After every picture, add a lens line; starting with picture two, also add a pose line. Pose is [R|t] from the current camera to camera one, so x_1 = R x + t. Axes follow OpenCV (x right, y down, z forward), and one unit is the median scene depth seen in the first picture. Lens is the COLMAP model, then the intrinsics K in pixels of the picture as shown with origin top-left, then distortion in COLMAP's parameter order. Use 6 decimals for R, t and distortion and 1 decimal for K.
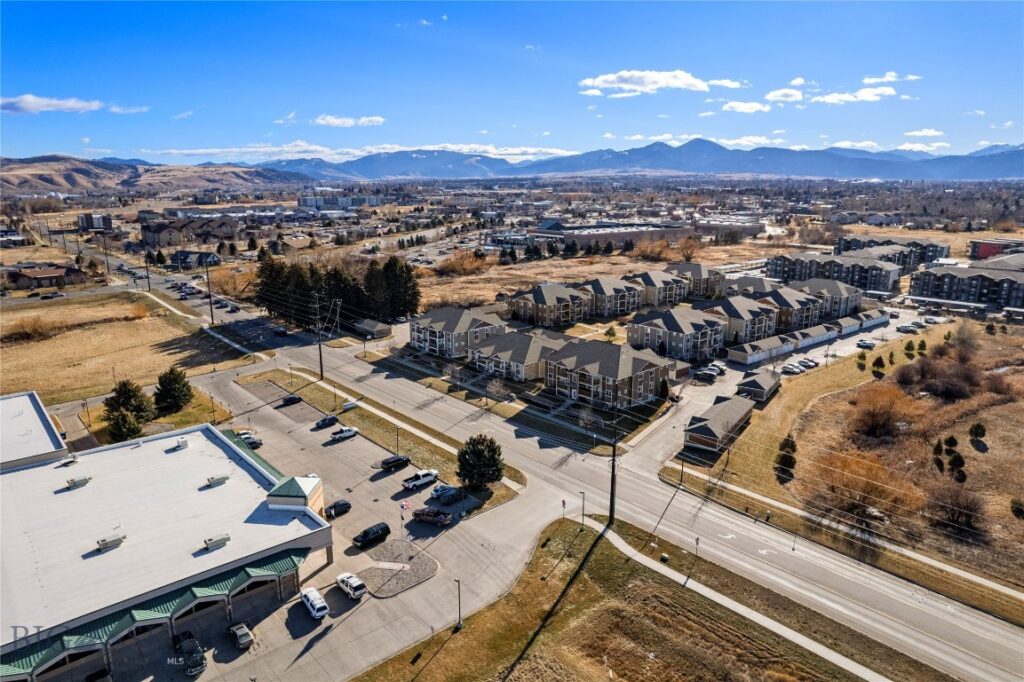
lens RADIAL K [[657.3, 0, 512.0], [0, 657.3, 341.0], [0, 0, 1]] dist [-0.086148, 0.073449]
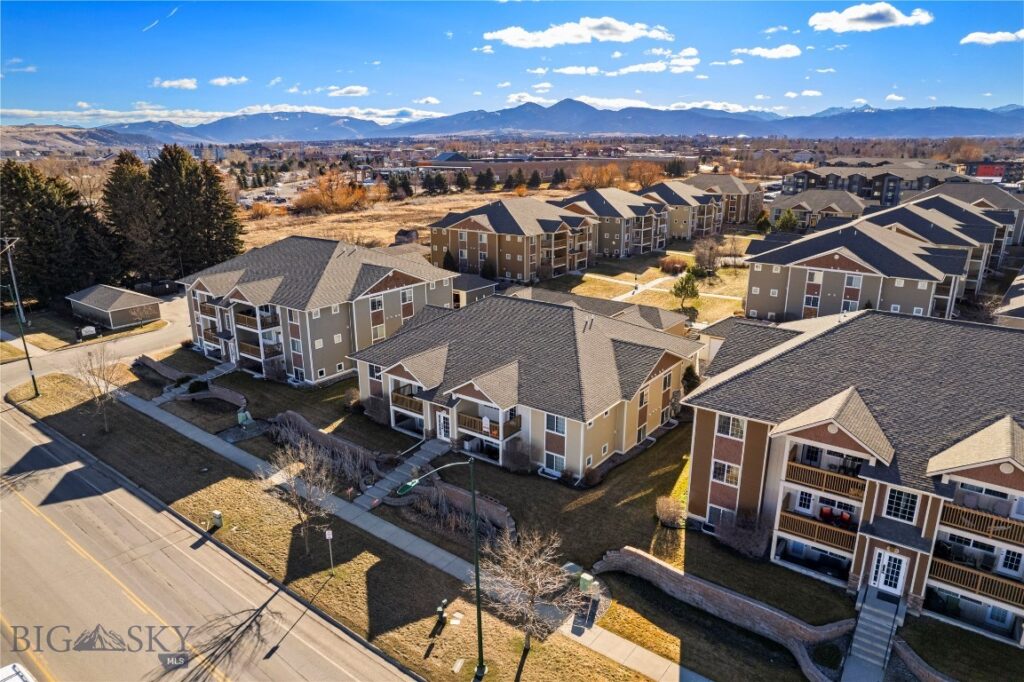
lens RADIAL K [[657.3, 0, 512.0], [0, 657.3, 341.0], [0, 0, 1]] dist [-0.086148, 0.073449]
pose [[0.982210, -0.059971, 0.177953, -0.045779], [0.050489, 0.997077, 0.057343, -0.009562], [-0.180872, -0.047338, 0.982367, 0.634256]]
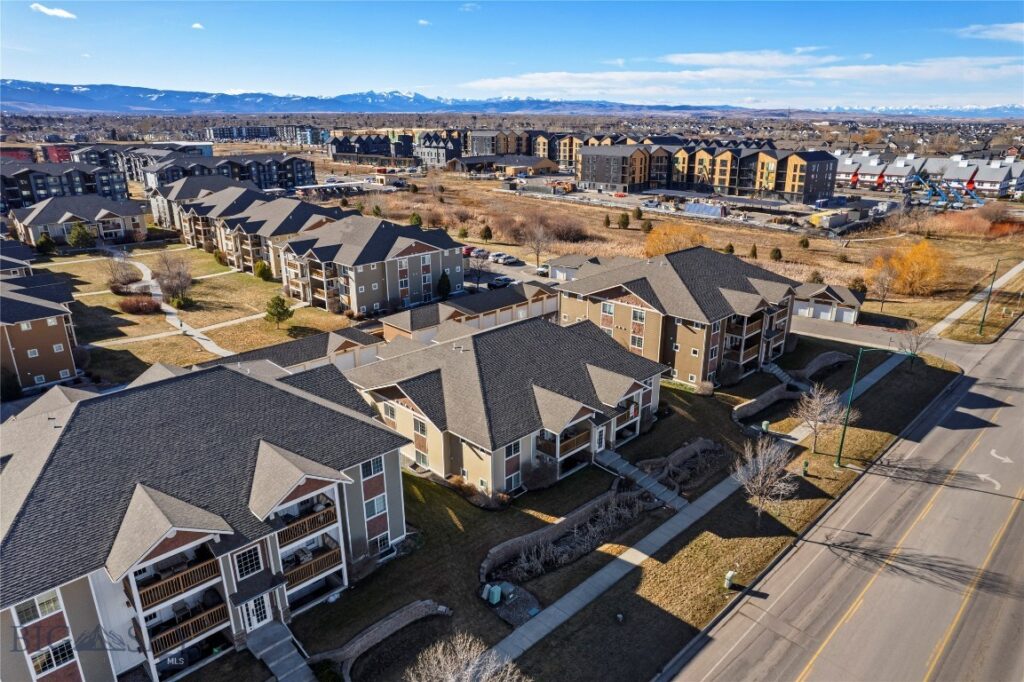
lens RADIAL K [[657.3, 0, 512.0], [0, 657.3, 341.0], [0, 0, 1]] dist [-0.086148, 0.073449]
pose [[-0.041824, -0.327280, 0.944001, -0.280225], [0.237377, 0.914519, 0.327576, -0.104852], [-0.970517, 0.237785, 0.039440, 0.898932]]
